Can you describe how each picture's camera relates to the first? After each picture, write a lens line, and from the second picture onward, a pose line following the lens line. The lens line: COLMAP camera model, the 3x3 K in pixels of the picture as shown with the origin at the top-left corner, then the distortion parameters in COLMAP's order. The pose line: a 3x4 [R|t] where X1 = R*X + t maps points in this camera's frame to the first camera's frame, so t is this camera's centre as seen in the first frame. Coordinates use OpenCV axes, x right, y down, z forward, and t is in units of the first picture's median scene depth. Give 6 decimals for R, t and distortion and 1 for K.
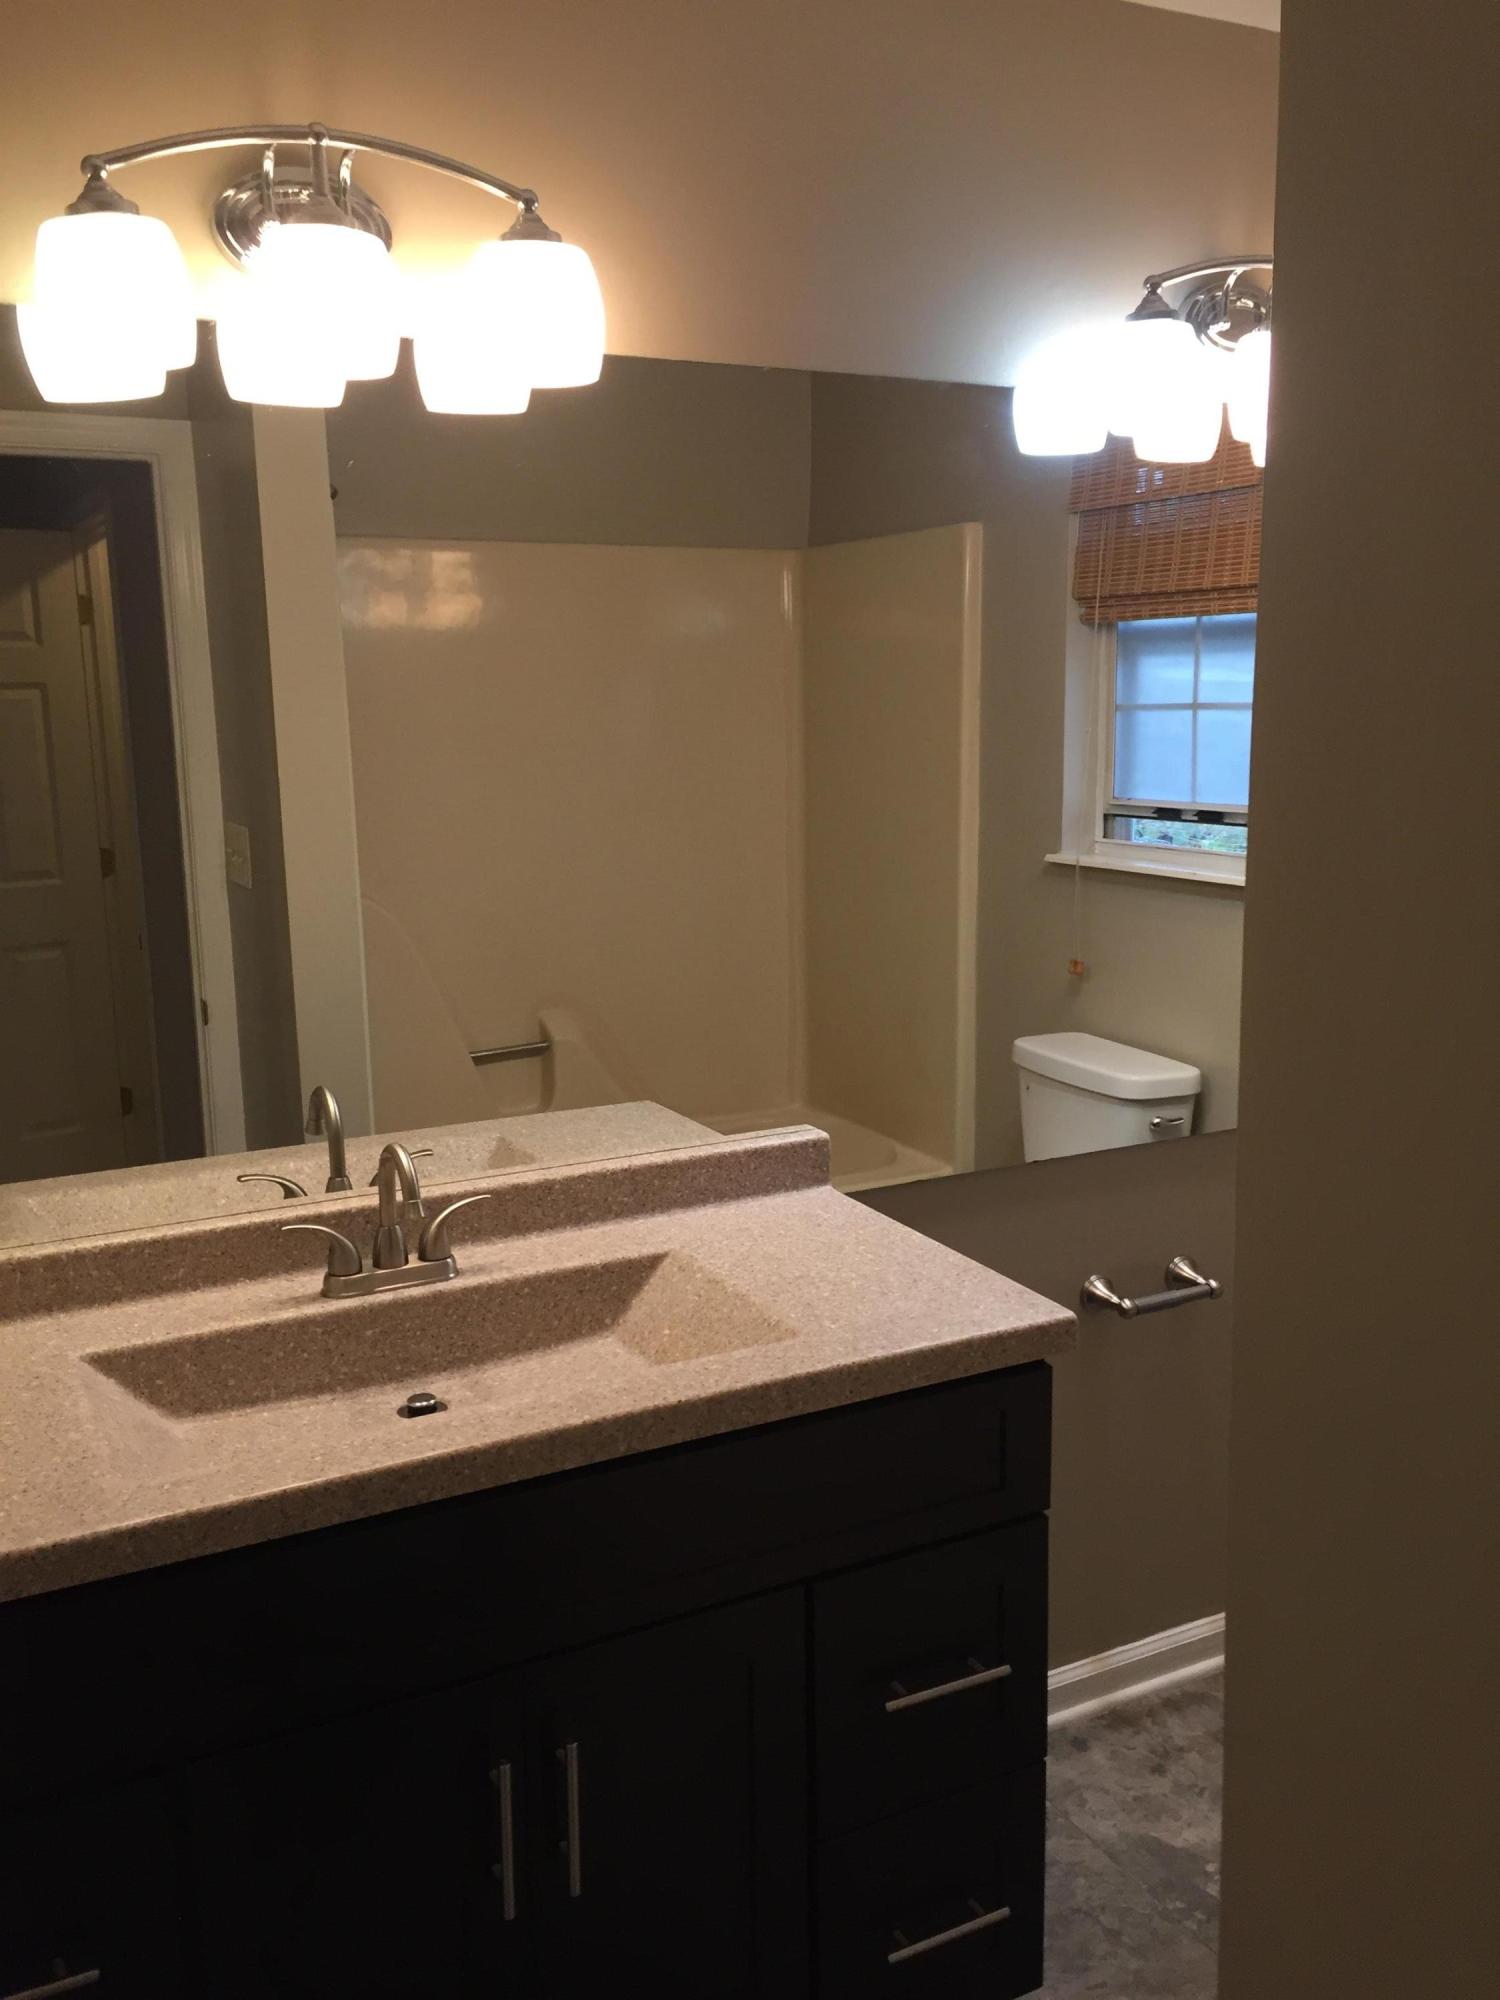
lens RADIAL K [[1738.3, 0, 750.2], [0, 1738.3, 999.6], [0, 0, 1]] dist [0.085106, -0.073671]
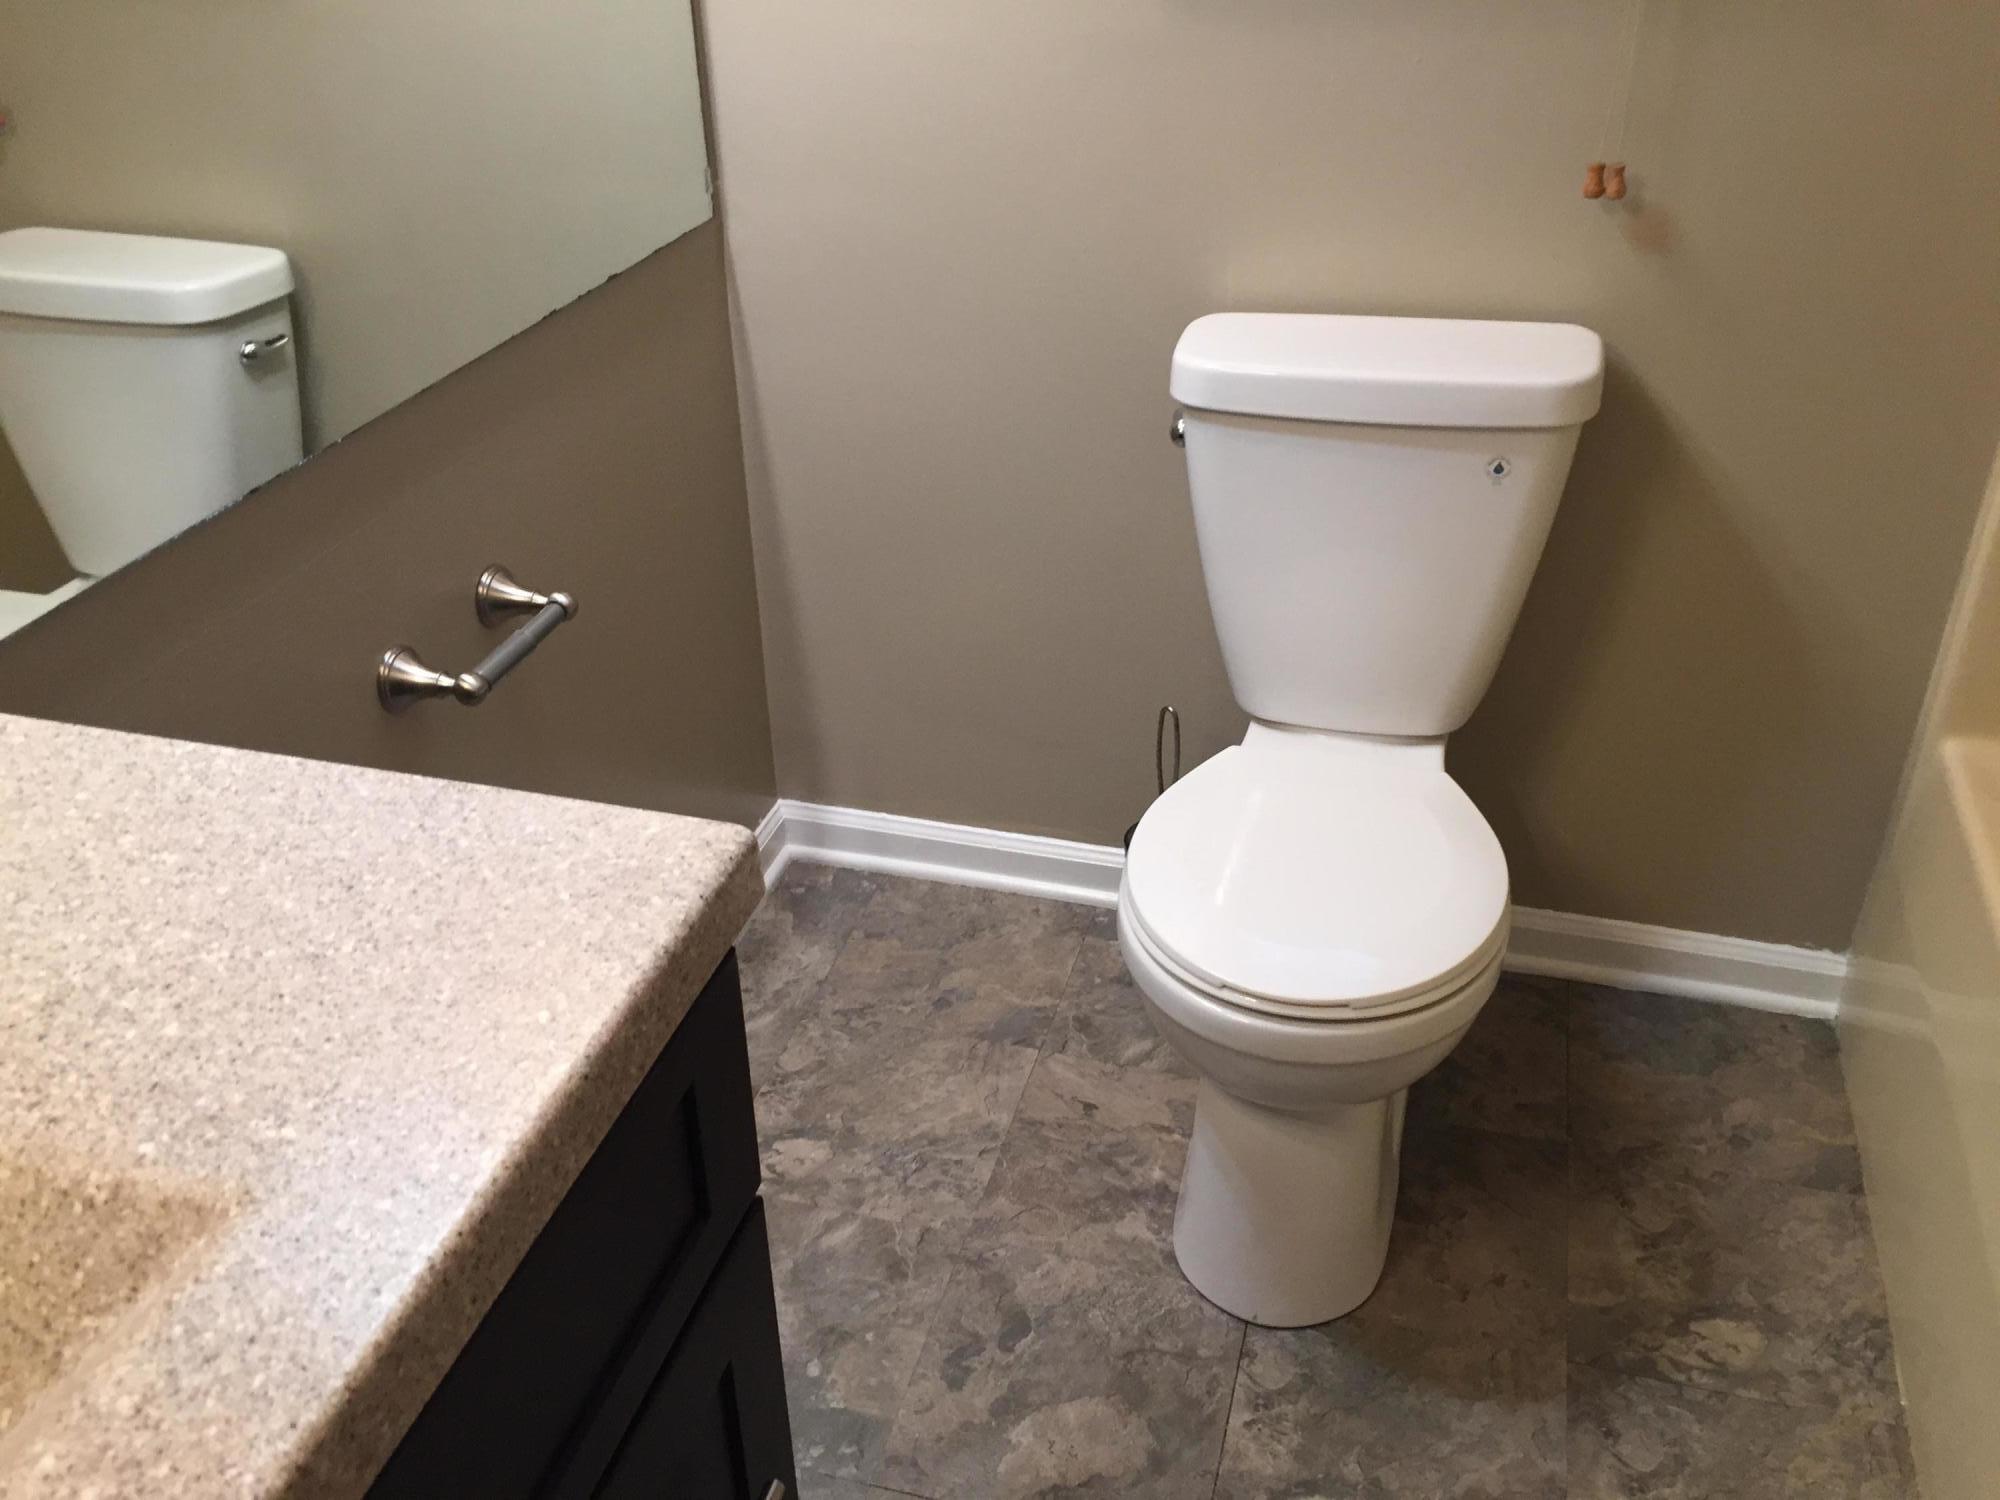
lens RADIAL K [[1738.3, 0, 1006.1], [0, 1738.3, 748.7], [0, 0, 1]] dist [0.085106, -0.073671]
pose [[0.687954, -0.371313, 0.623574, -0.036610], [0.141796, 0.911418, 0.386278, -0.007921], [-0.711767, -0.177321, 0.679665, 0.456819]]
